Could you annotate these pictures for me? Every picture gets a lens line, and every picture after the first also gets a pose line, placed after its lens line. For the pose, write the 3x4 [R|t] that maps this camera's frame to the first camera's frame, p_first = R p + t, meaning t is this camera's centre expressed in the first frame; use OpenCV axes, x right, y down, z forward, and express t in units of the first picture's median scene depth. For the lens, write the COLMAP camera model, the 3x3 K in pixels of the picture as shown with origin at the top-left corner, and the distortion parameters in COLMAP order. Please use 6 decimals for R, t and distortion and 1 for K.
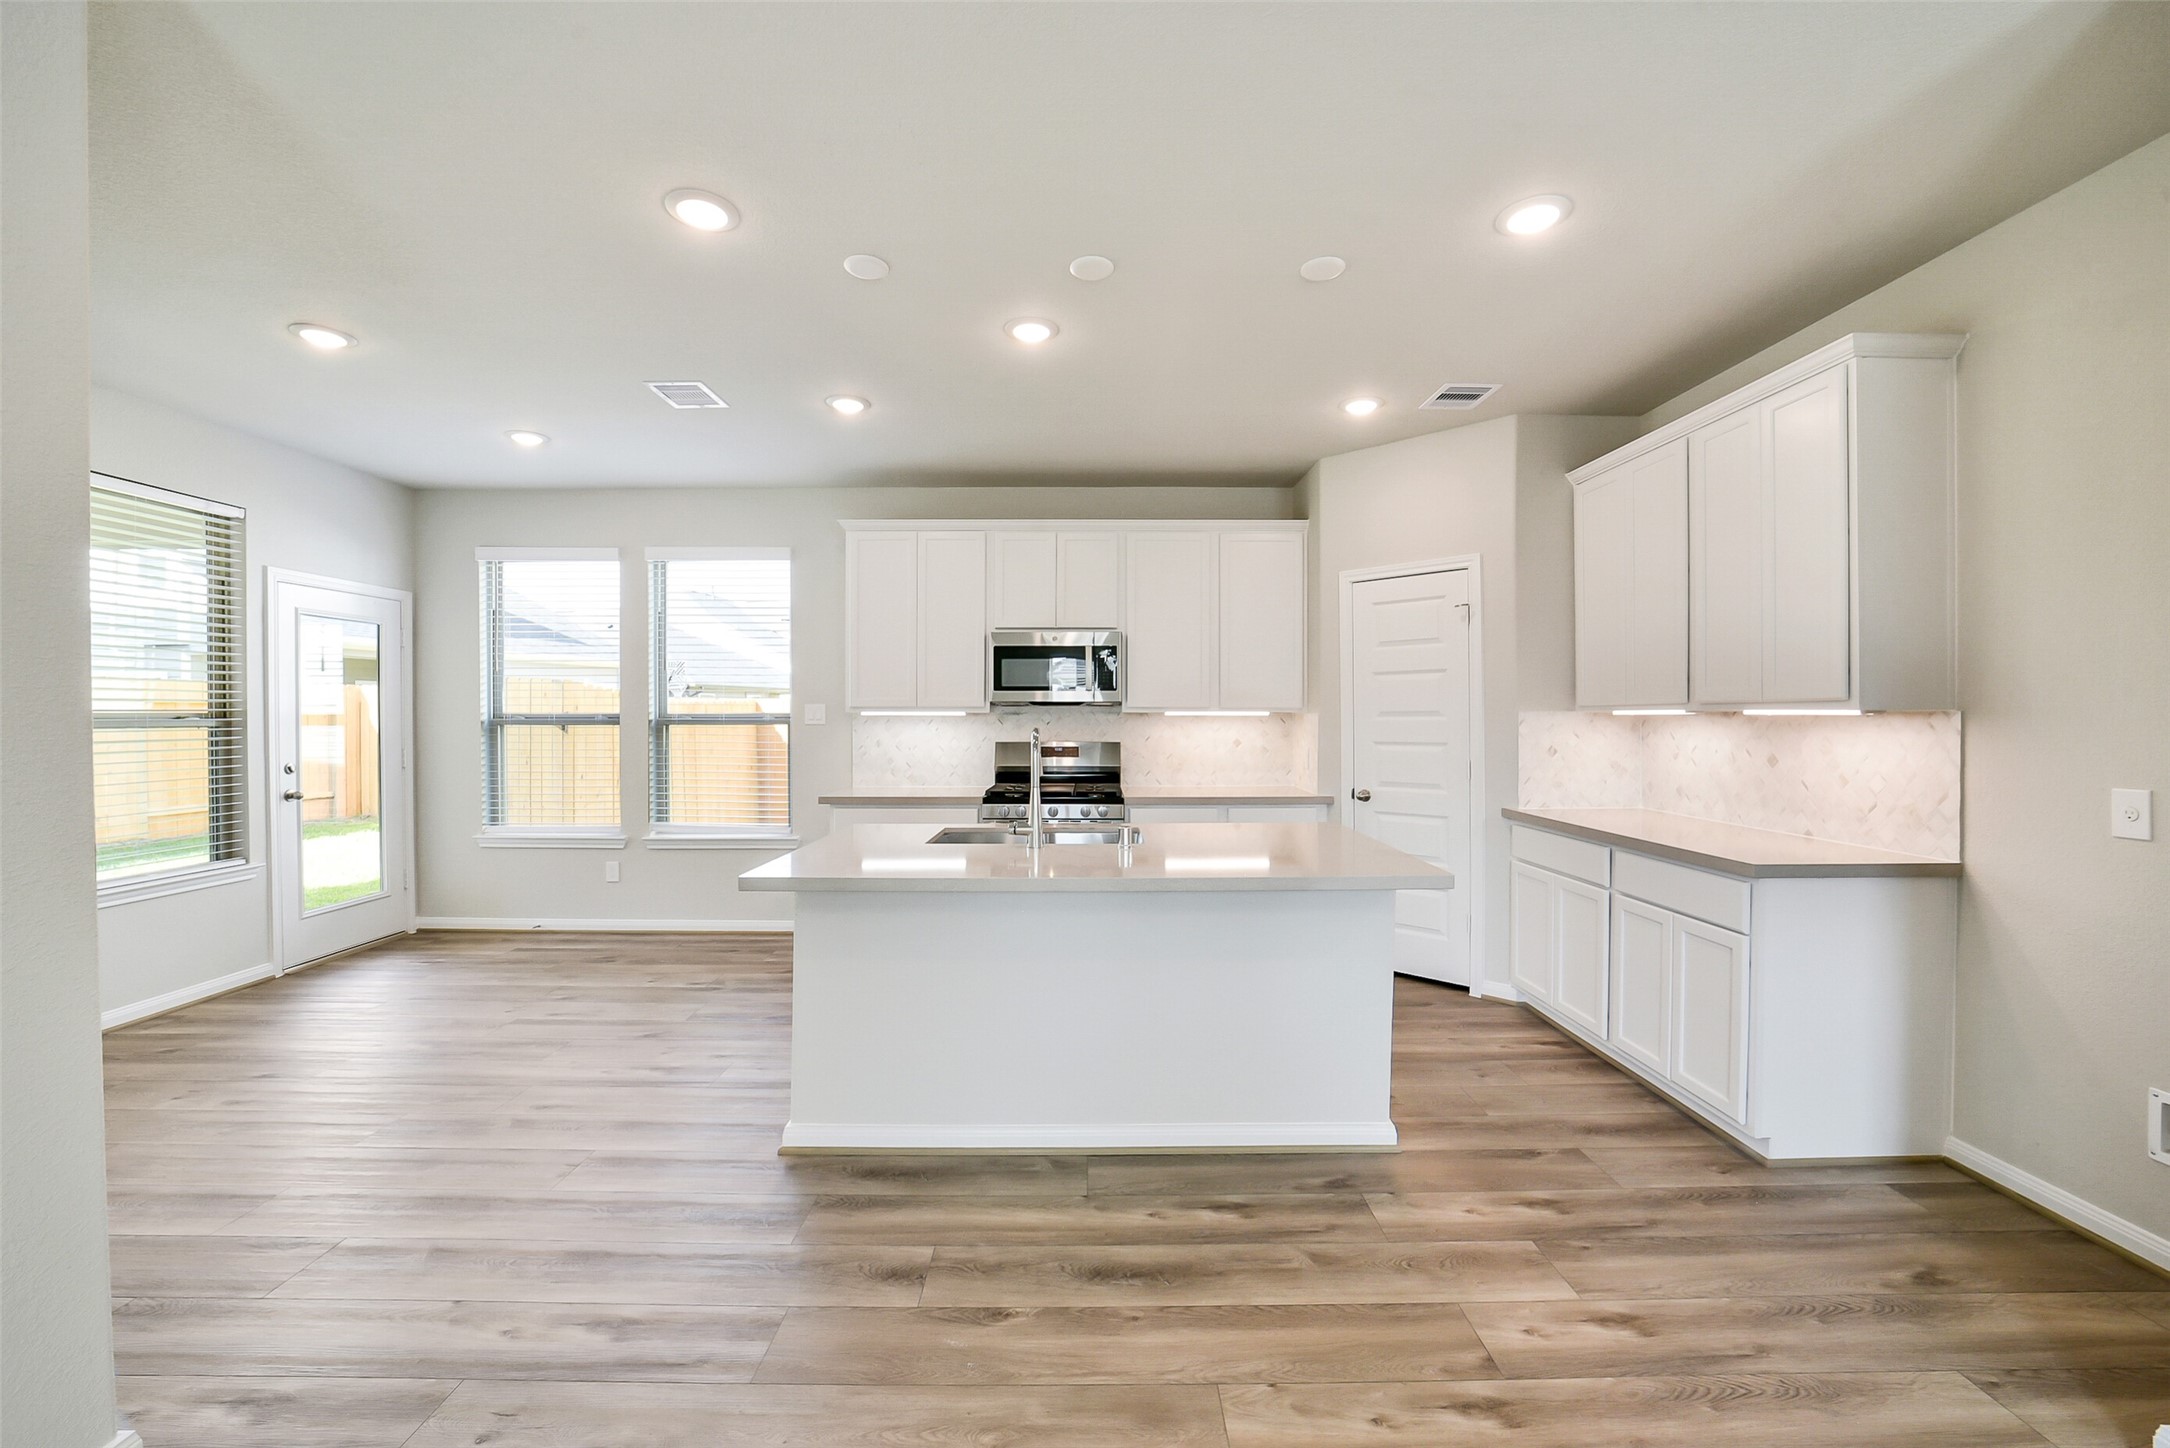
lens RADIAL K [[840.8, 0, 1090.9], [0, 840.8, 727.9], [0, 0, 1]] dist [-0.009525, 0.000102]
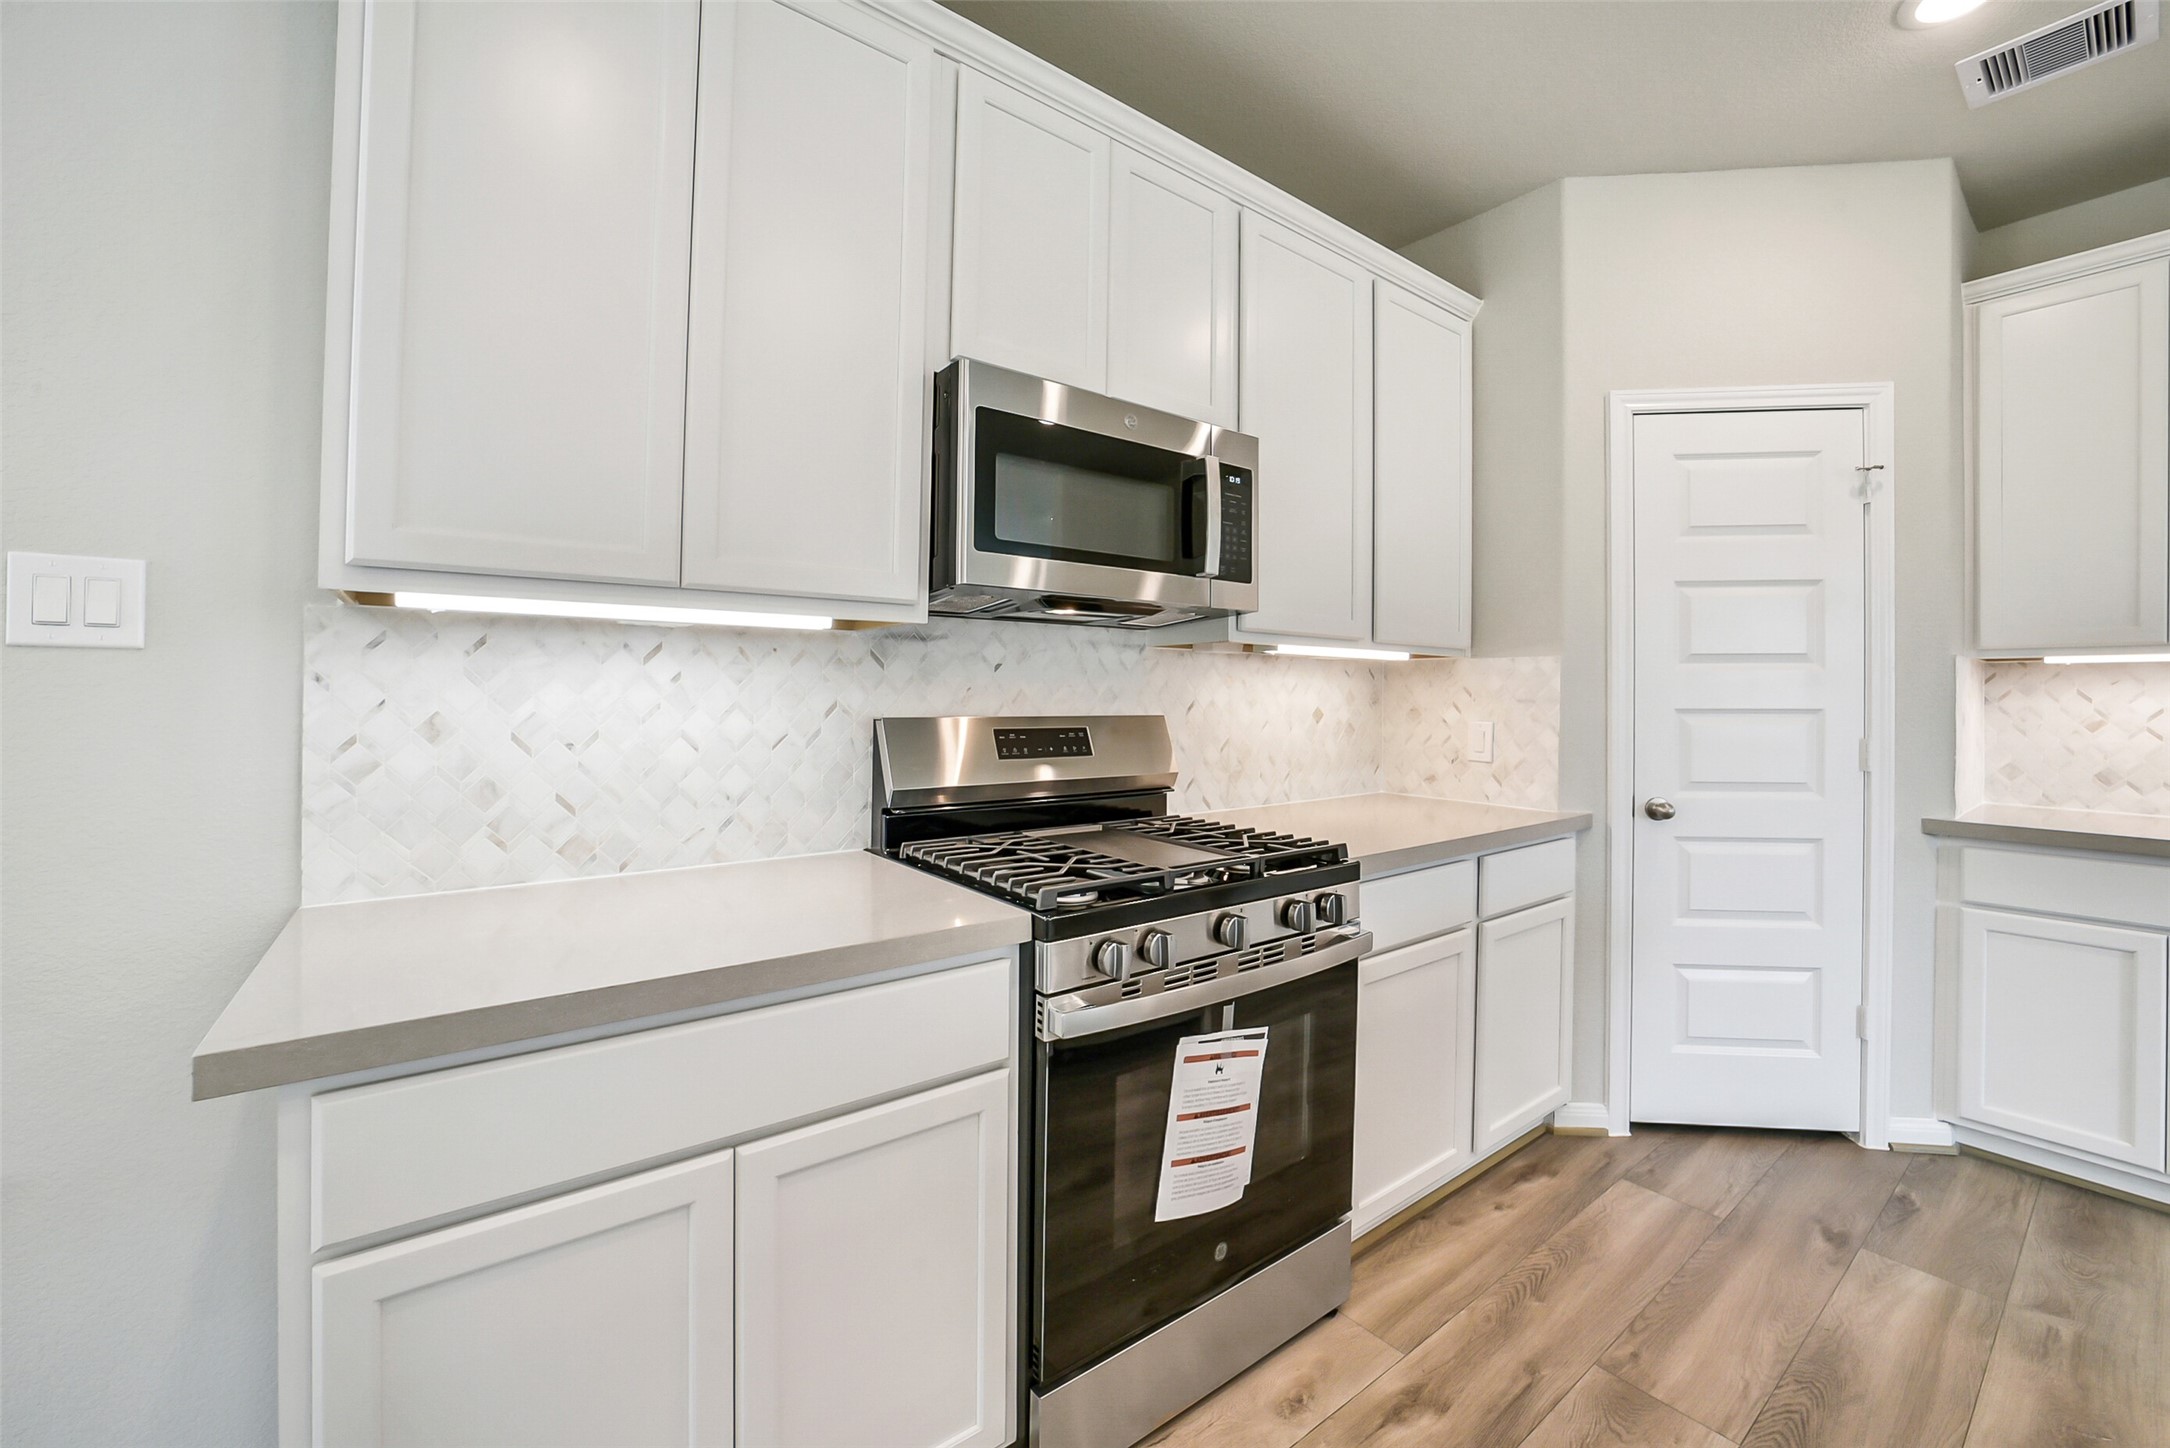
lens RADIAL K [[858.6, 0, 1086.0], [0, 858.6, 688.4], [0, 0, 1]] dist [-0.036147, 0.008315]
pose [[0.795068, 0.011425, 0.606413, -0.332925], [0.000082, 0.999821, -0.018945, 0.014980], [-0.606520, 0.015112, 0.794924, 0.891560]]
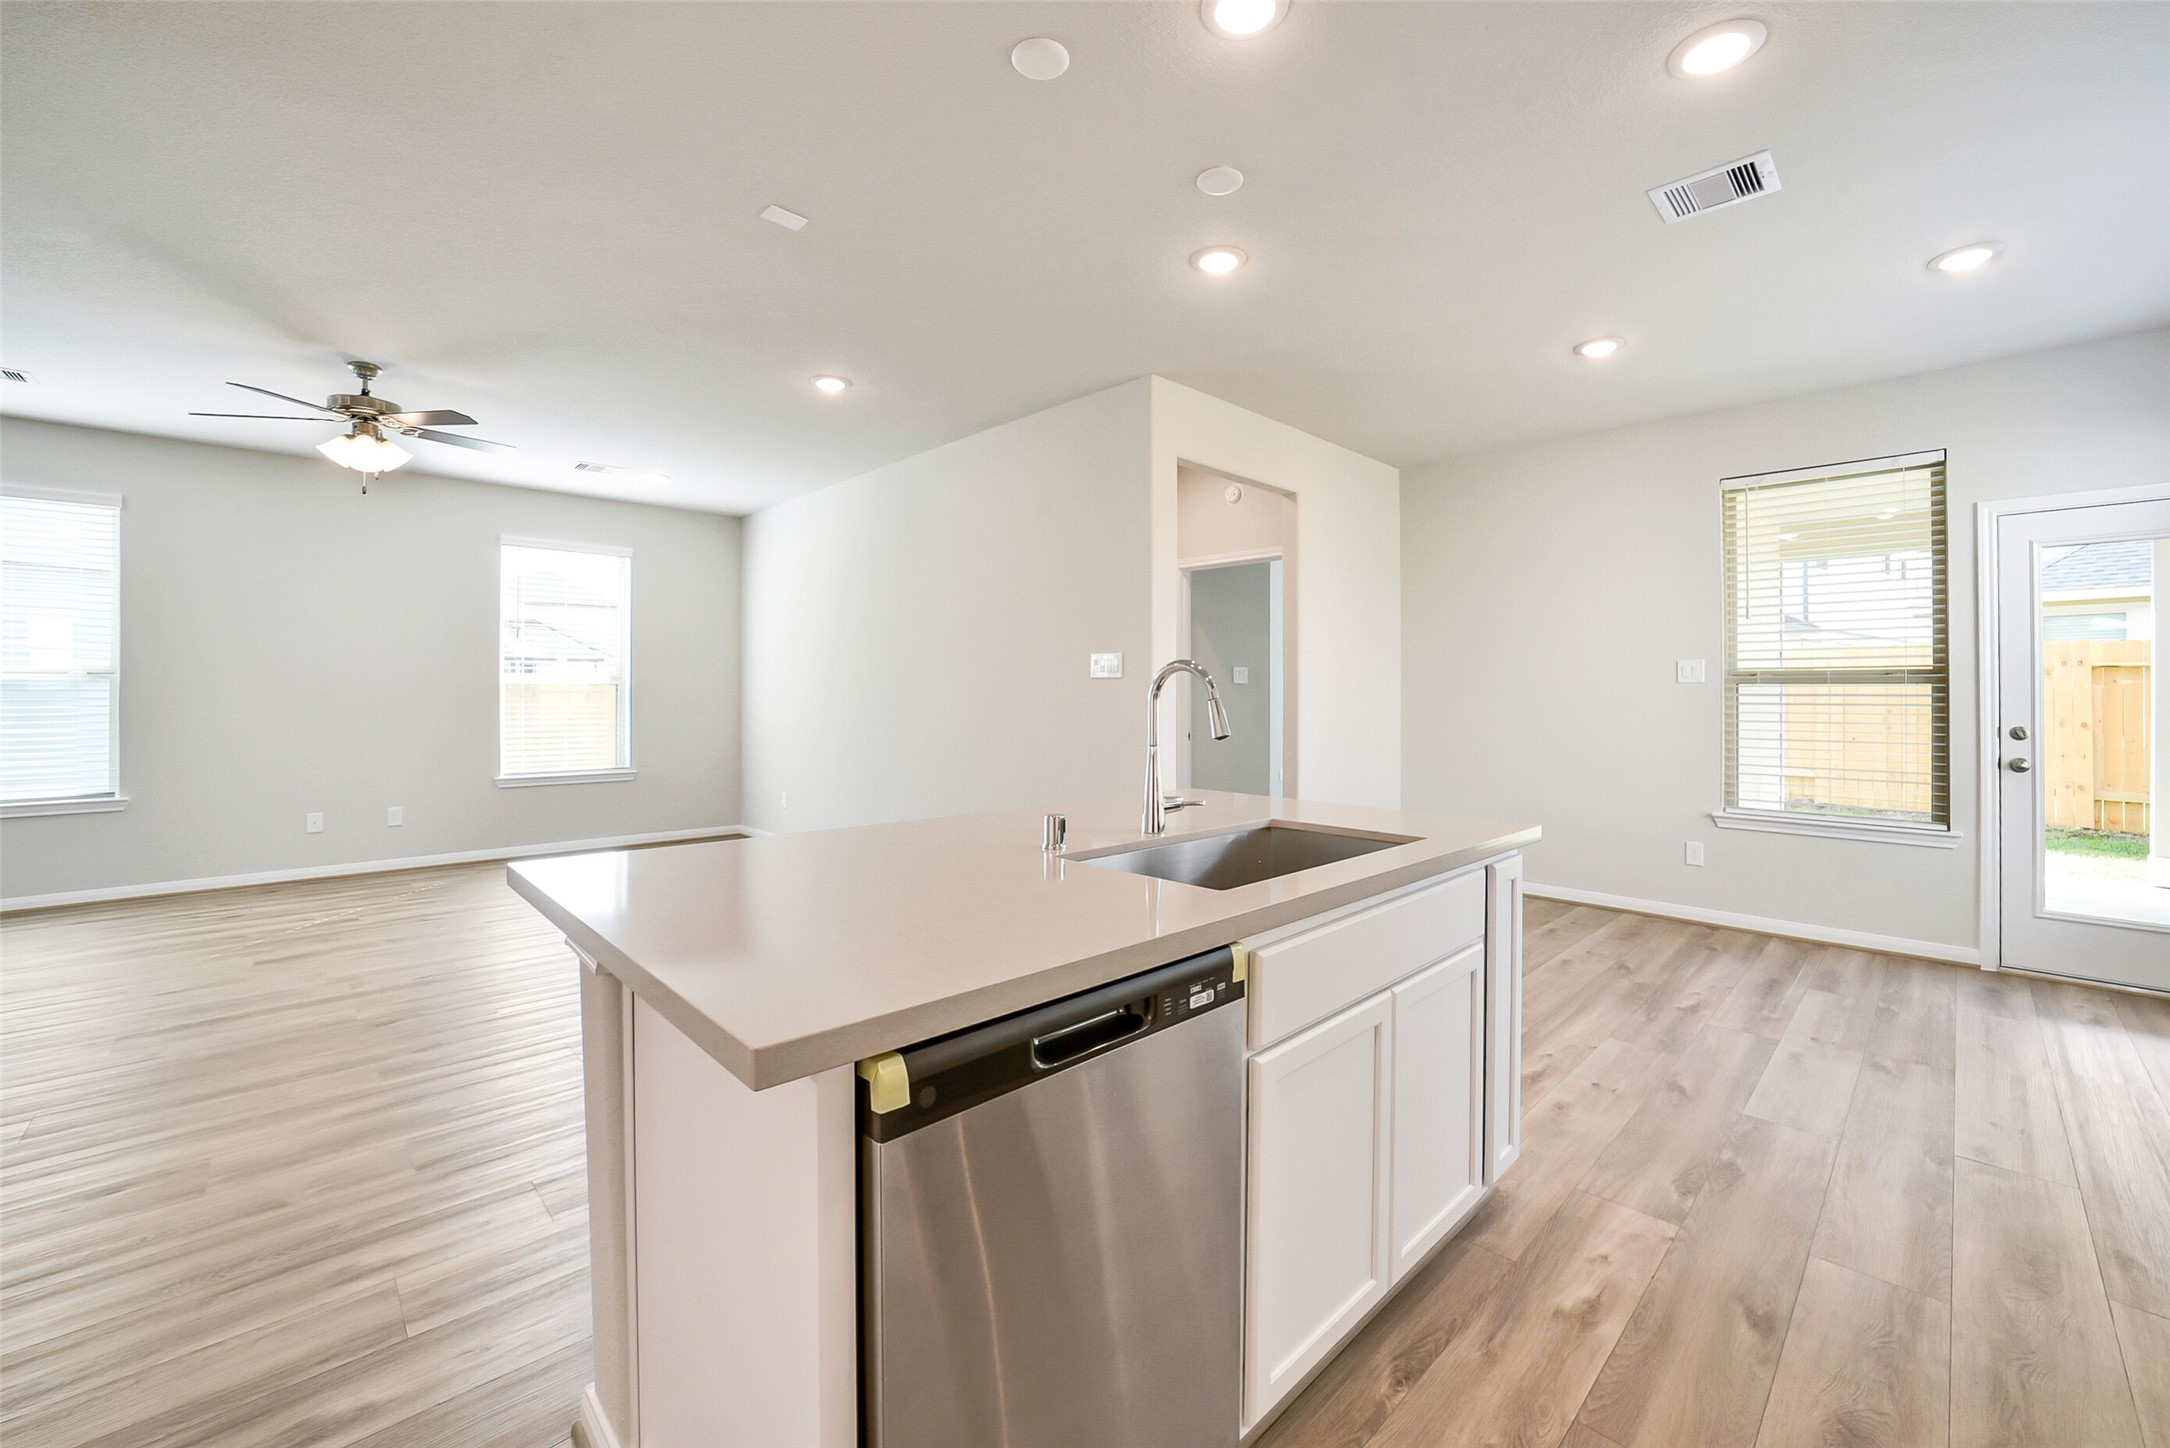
lens RADIAL K [[874.0, 0, 1099.6], [0, 874.0, 686.5], [0, 0, 1]] dist [-0.027947, 0.000145]
pose [[-0.708804, -0.007605, -0.705364, 0.338974], [-0.014459, 0.999888, 0.003750, 0.013543], [0.705257, 0.012857, -0.708835, 1.061103]]
